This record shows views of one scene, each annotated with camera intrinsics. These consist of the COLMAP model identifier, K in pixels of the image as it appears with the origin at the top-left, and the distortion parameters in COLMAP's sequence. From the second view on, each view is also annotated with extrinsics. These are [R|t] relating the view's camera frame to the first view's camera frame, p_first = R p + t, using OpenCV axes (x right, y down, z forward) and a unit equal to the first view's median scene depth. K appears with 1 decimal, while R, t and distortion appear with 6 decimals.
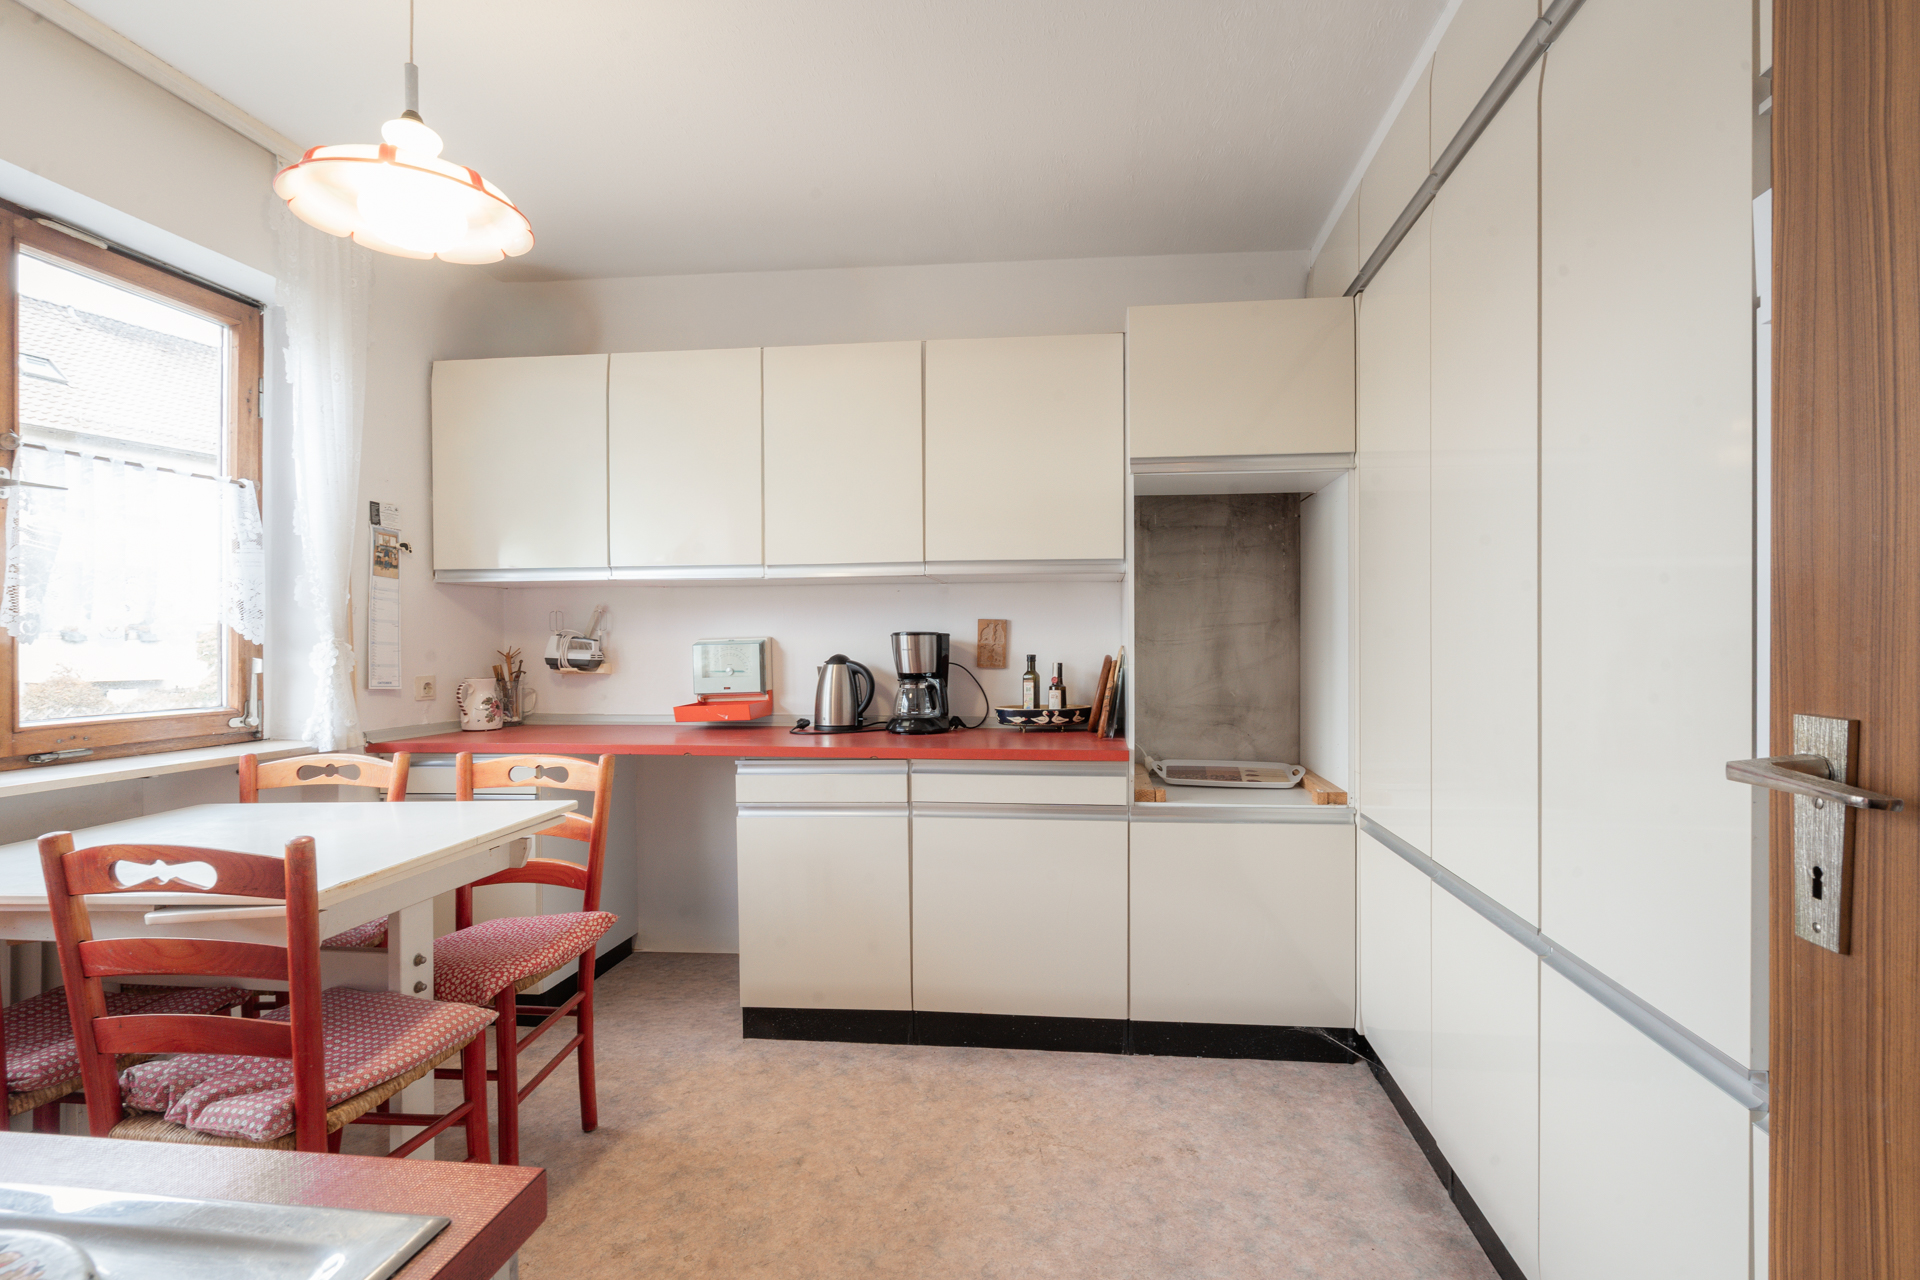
lens RADIAL K [[876.5, 0, 960.0], [0, 876.5, 640.0], [0, 0, 1]] dist [-0.002429, -0.000126]
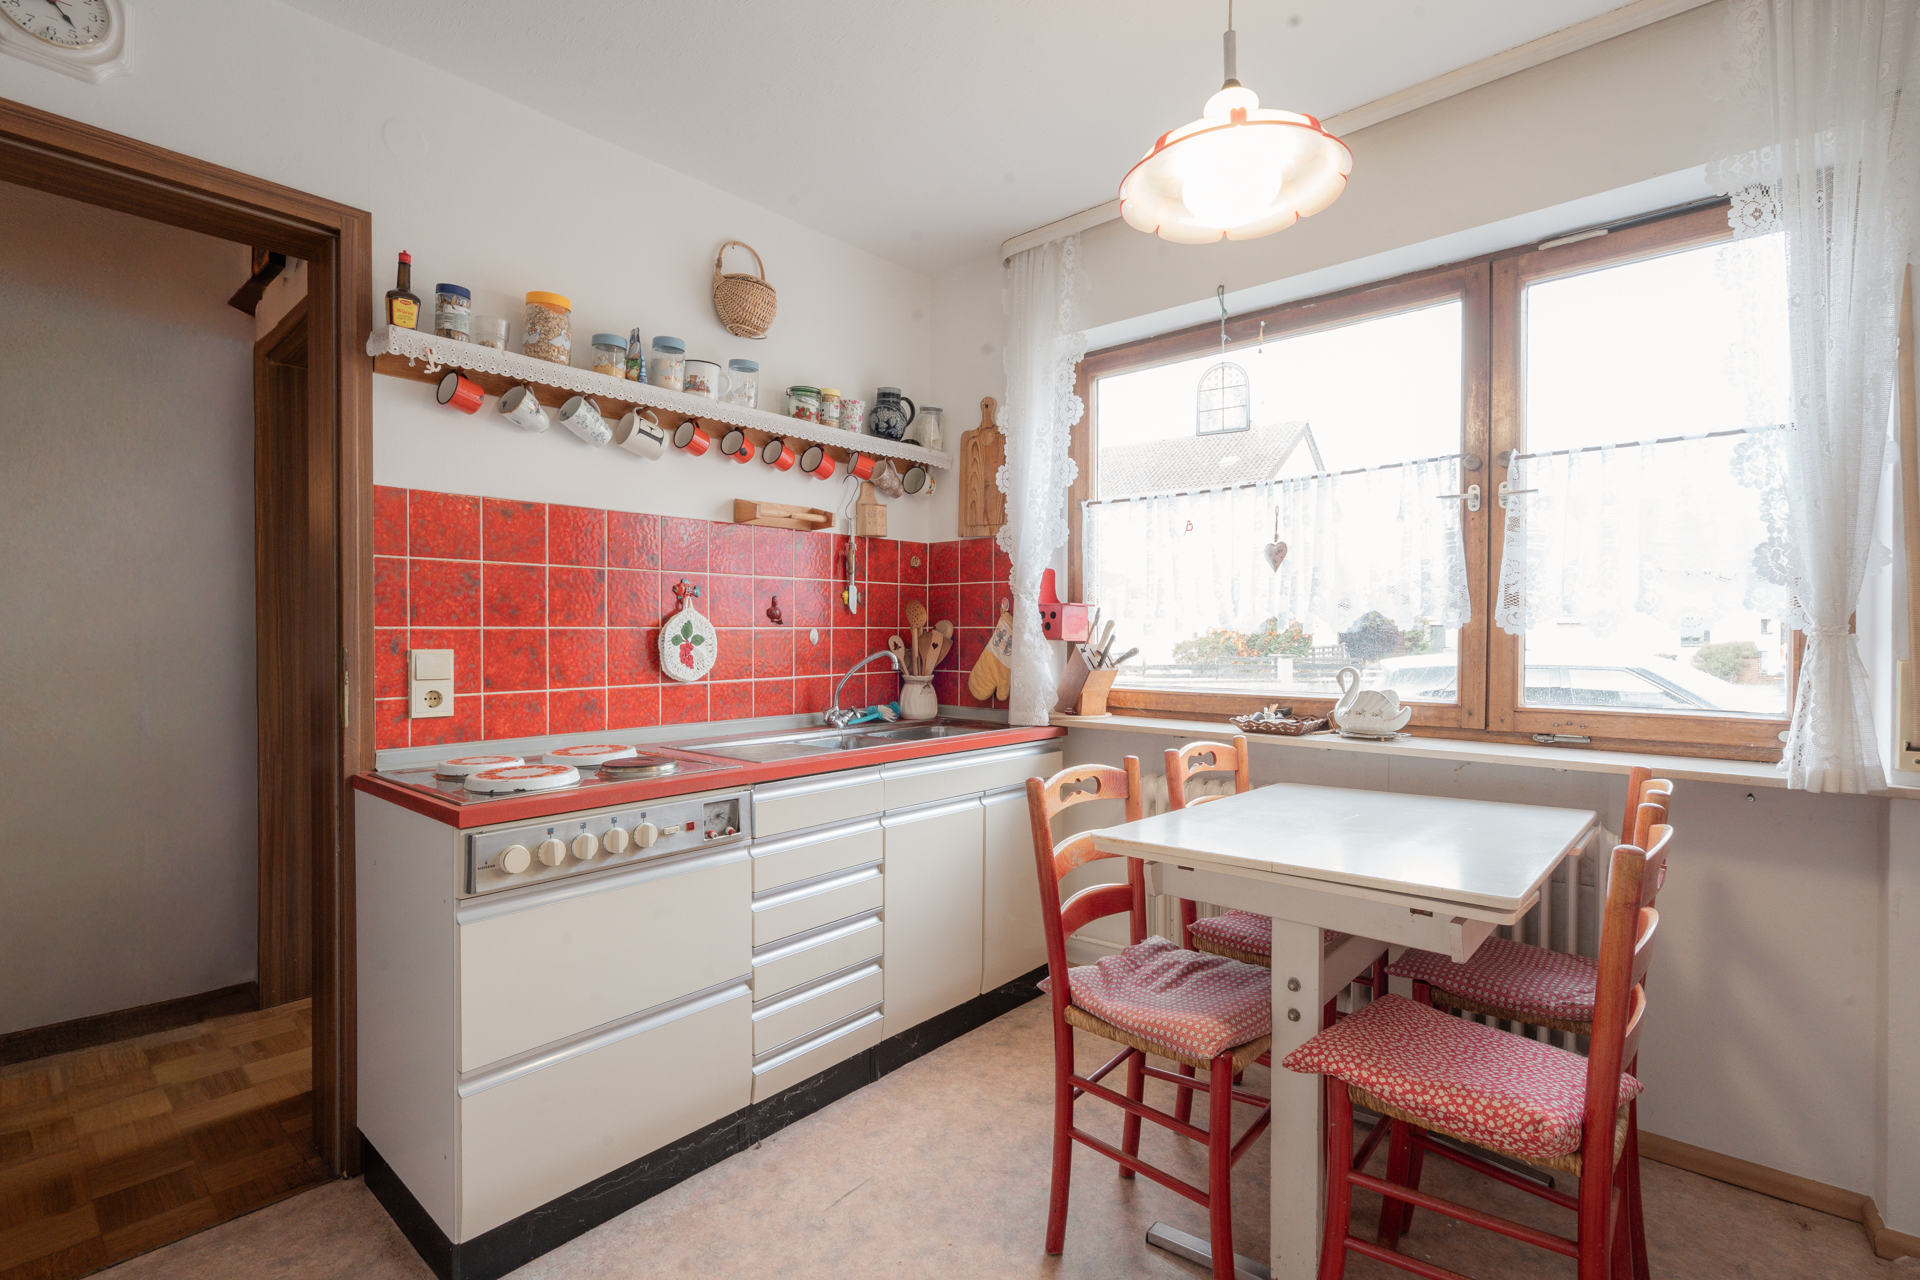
lens RADIAL K [[876.5, 0, 960.0], [0, 876.5, 640.0], [0, 0, 1]] dist [-0.002429, -0.000126]
pose [[-0.536367, 0.010525, -0.843919, 0.263976], [0.001173, 0.999931, 0.011725, -0.001643], [0.843984, 0.005299, -0.536342, 0.961842]]
